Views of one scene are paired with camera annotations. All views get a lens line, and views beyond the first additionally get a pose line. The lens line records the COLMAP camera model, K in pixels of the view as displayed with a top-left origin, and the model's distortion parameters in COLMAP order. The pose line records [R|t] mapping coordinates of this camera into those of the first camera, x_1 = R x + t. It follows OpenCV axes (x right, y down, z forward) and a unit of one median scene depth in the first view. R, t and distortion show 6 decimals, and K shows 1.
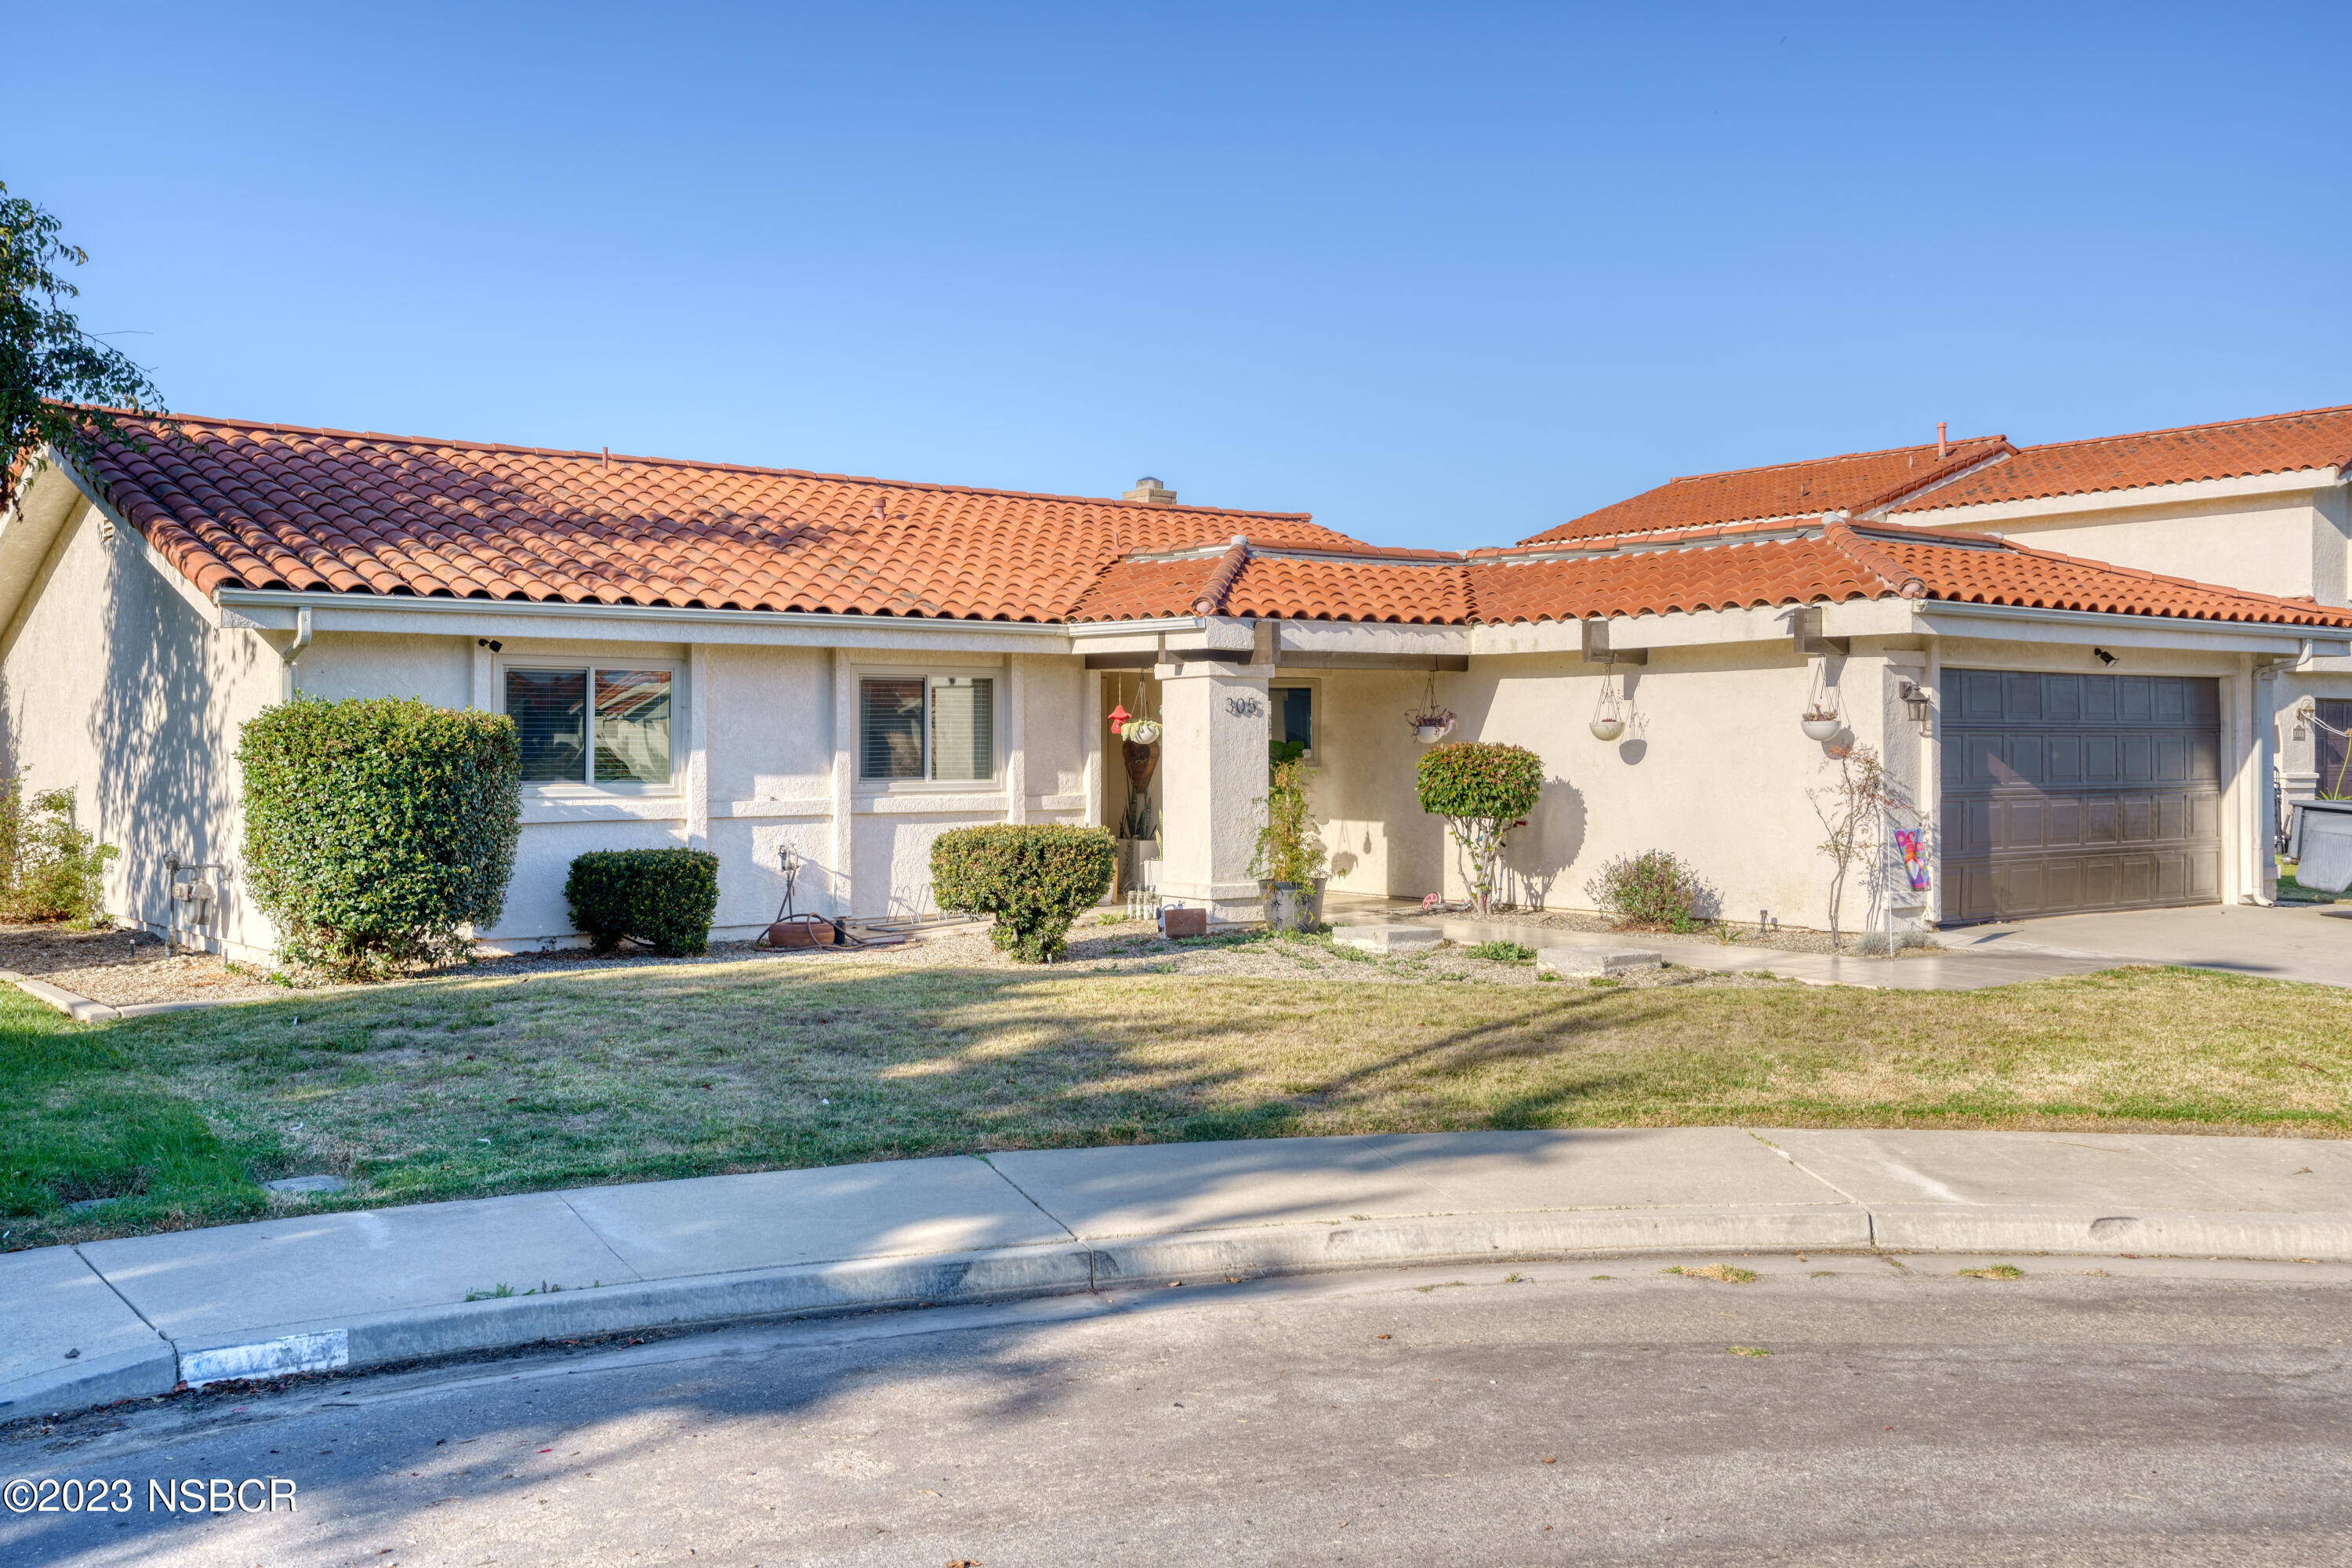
lens RADIAL K [[2205.4, 0, 1117.6], [0, 2205.4, 781.5], [0, 0, 1]] dist [0.116291, -0.005868]
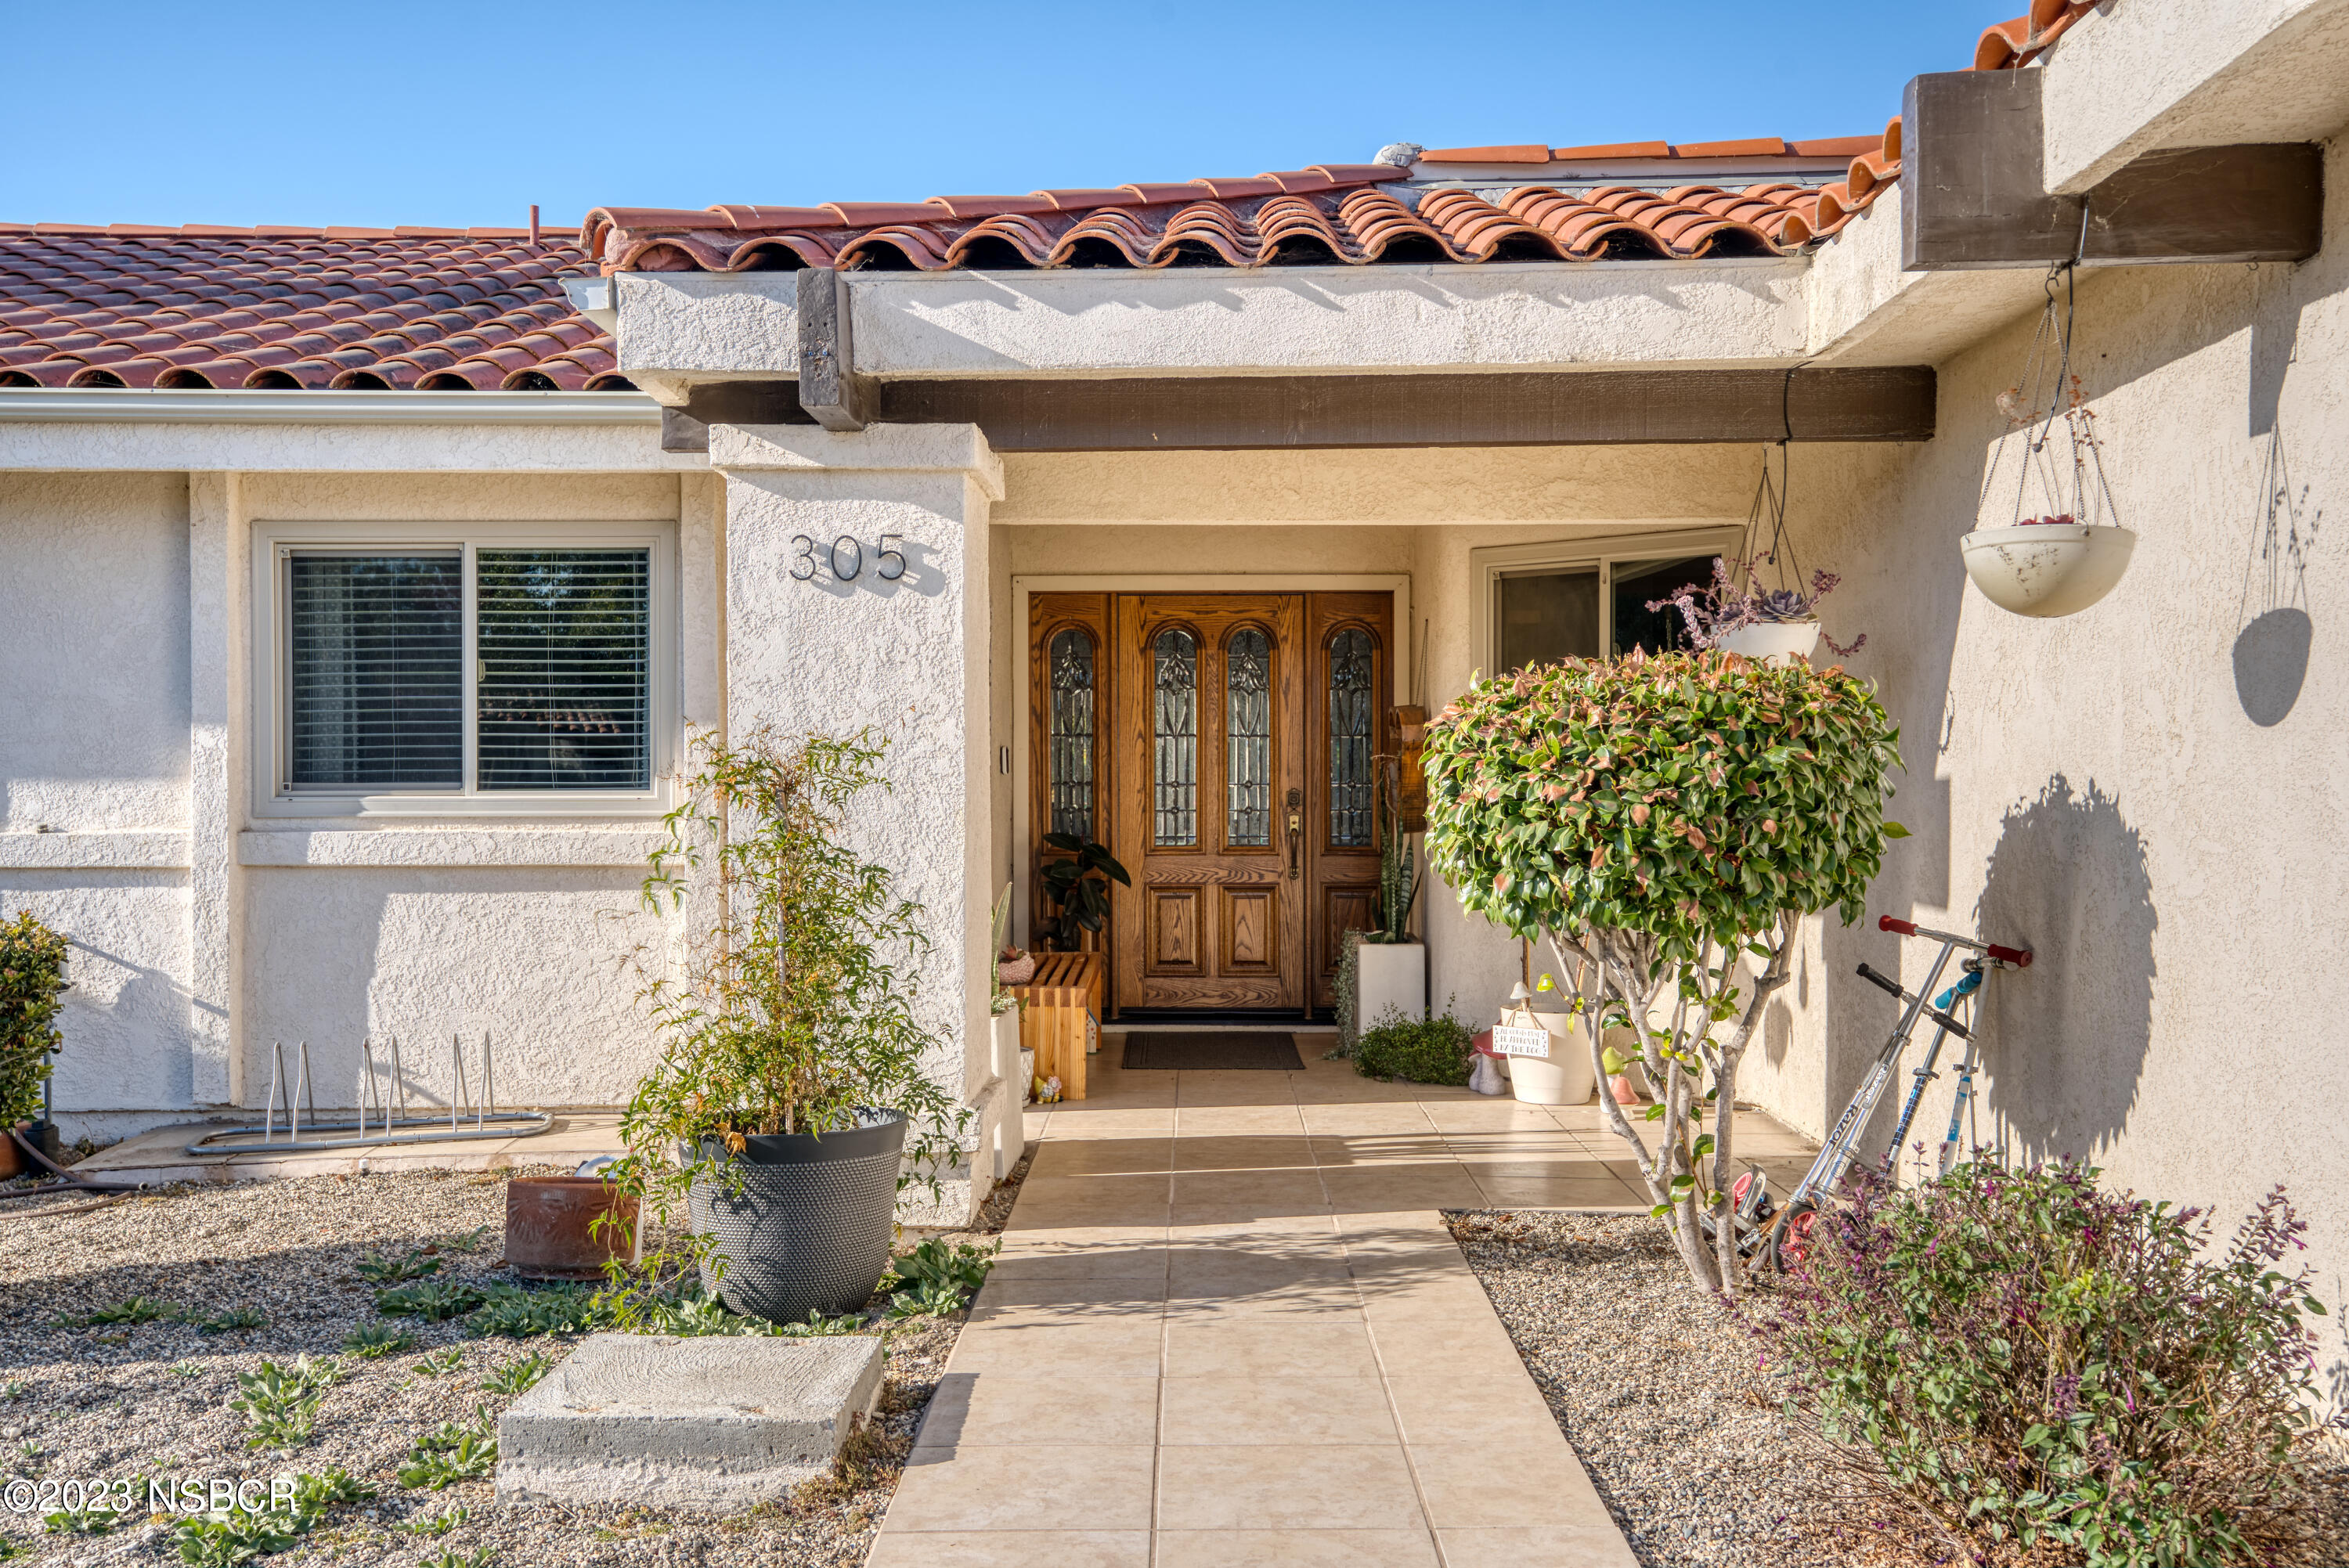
lens RADIAL K [[2202.4, 0, 1116.1], [0, 2202.4, 781.5], [0, 0, 1]] dist [0.116291, -0.005868]
pose [[0.769029, -0.001050, -0.639213, 0.300092], [-0.010412, 0.999845, -0.014169, 0.002589], [0.639129, 0.017552, 0.768899, 0.793502]]
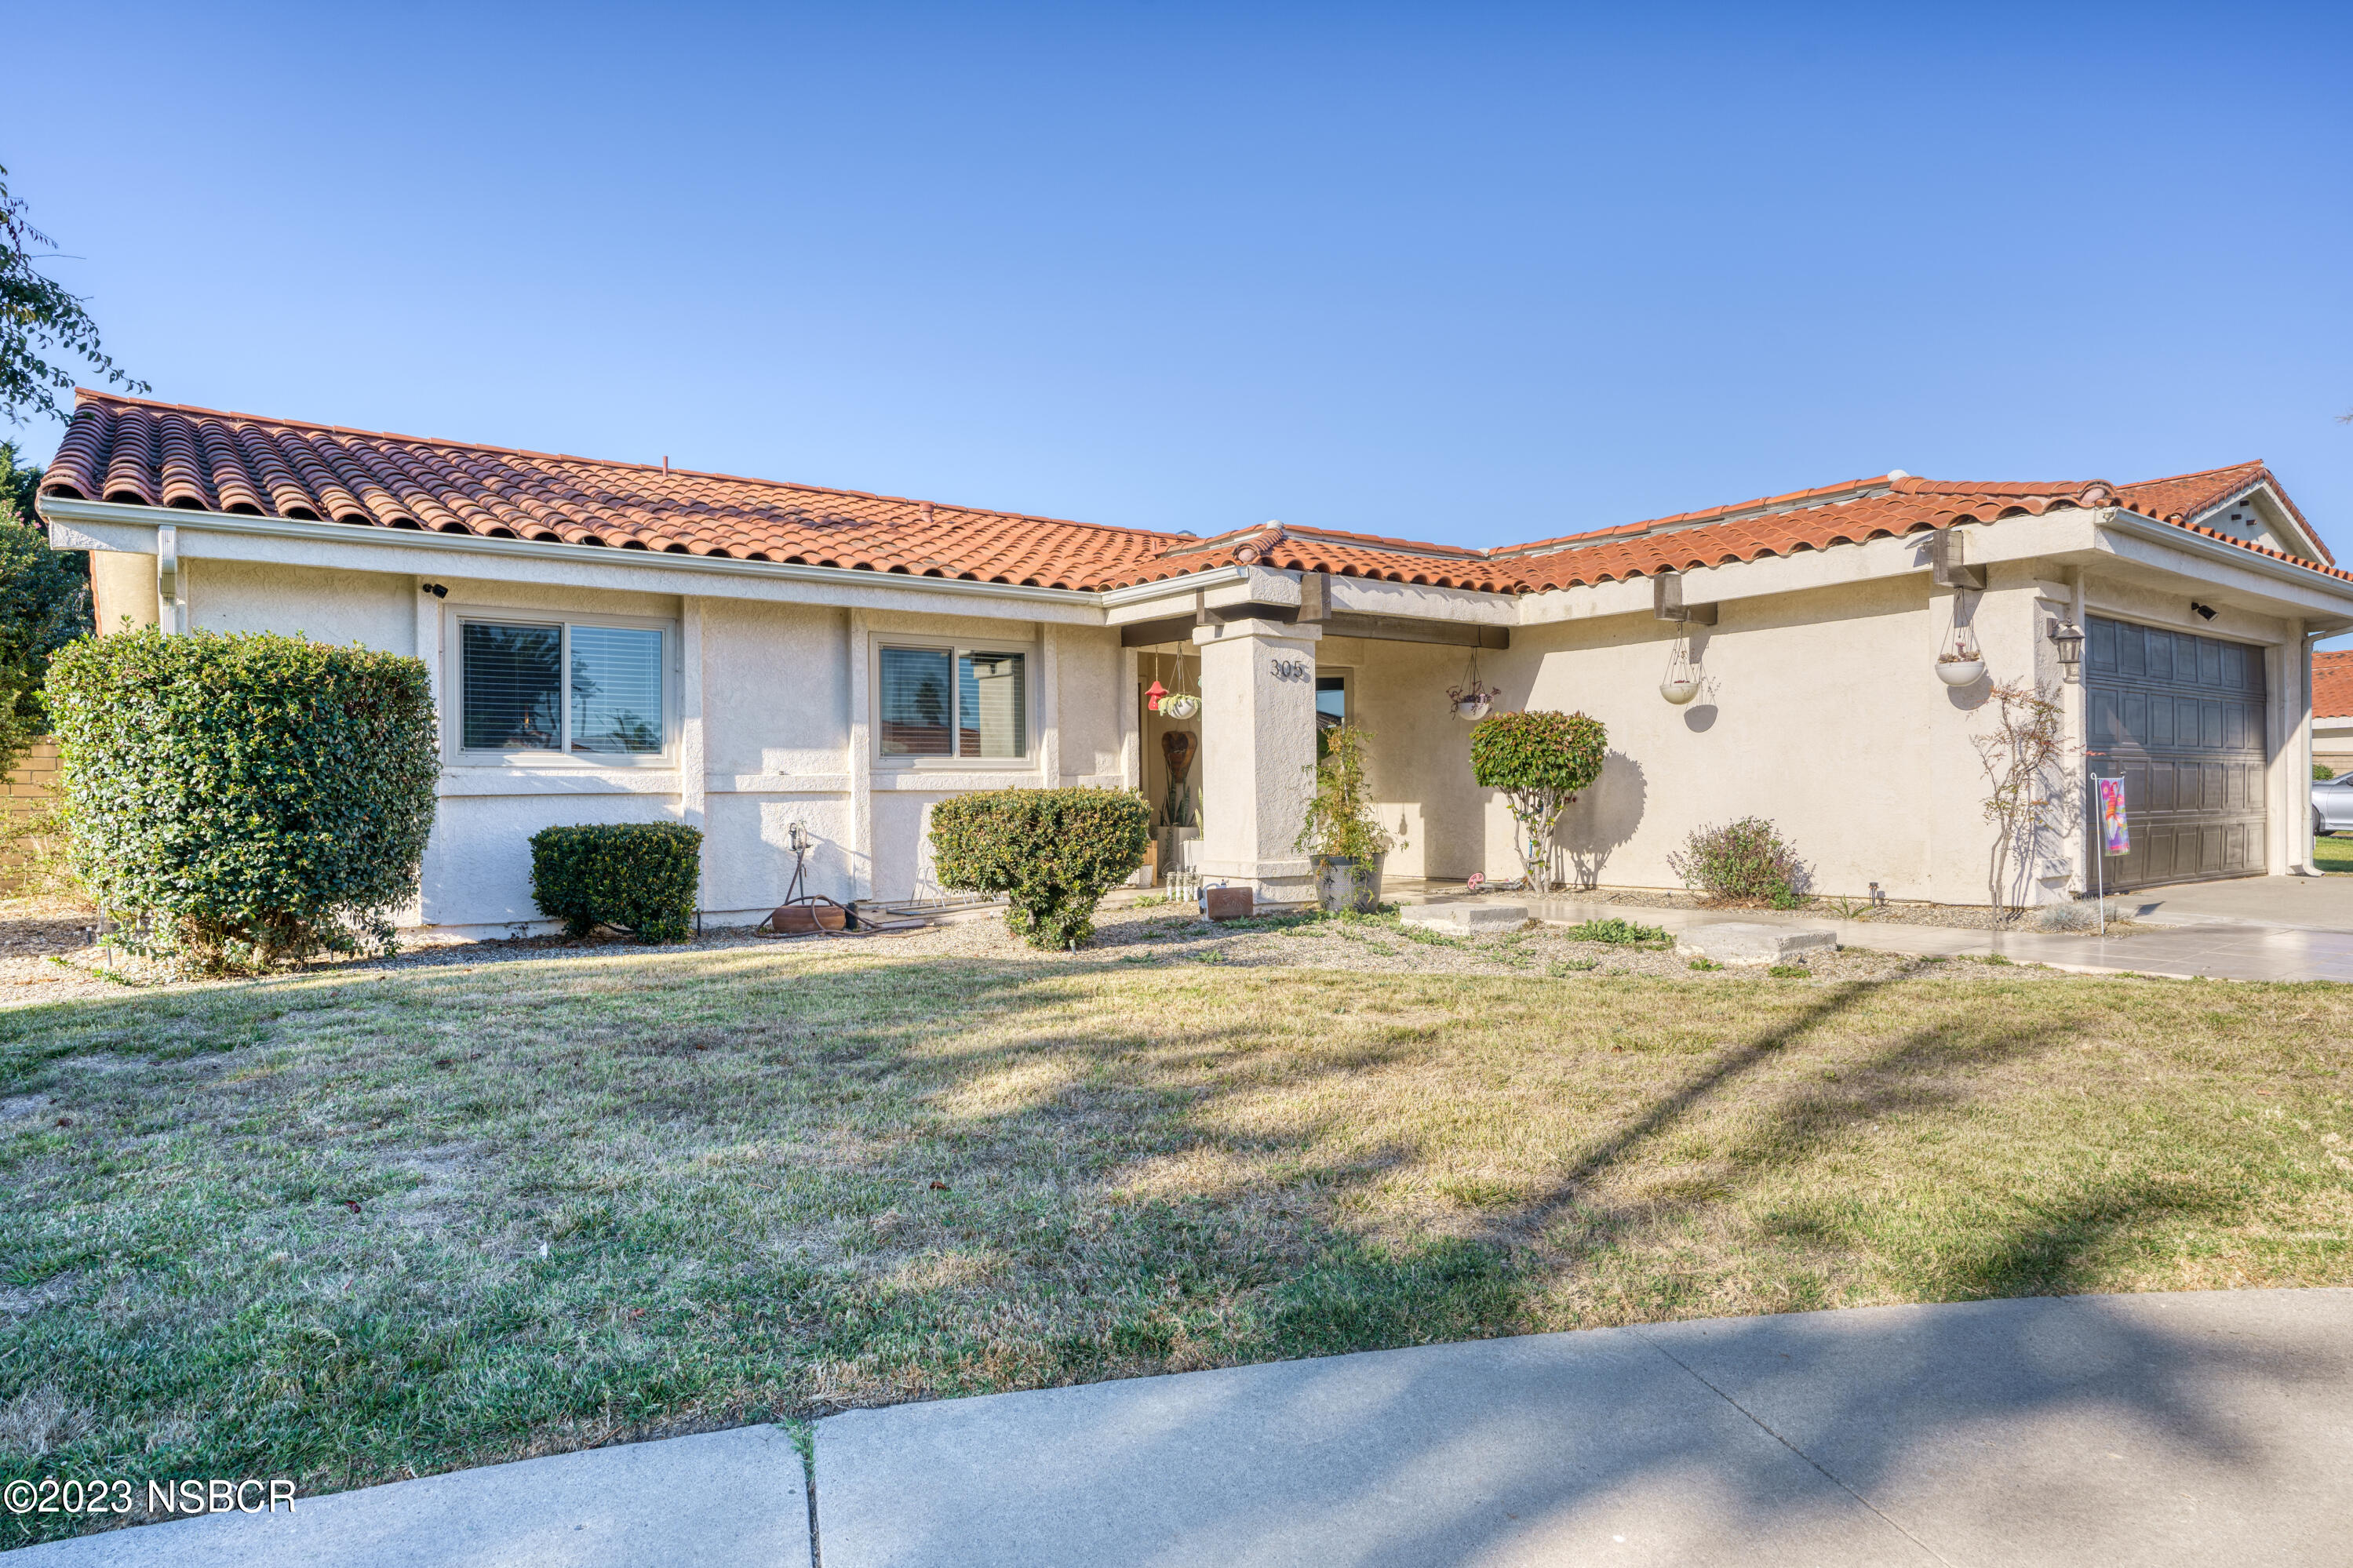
lens RADIAL K [[1385.4, 0, 1116.4], [0, 1385.4, 821.2], [0, 0, 1]] dist [0.001304, 0.002023]
pose [[0.999311, -0.009831, -0.035788, 0.004846], [0.009750, 0.999949, -0.002449, 0.031026], [0.035810, 0.002098, 0.999356, 0.426230]]
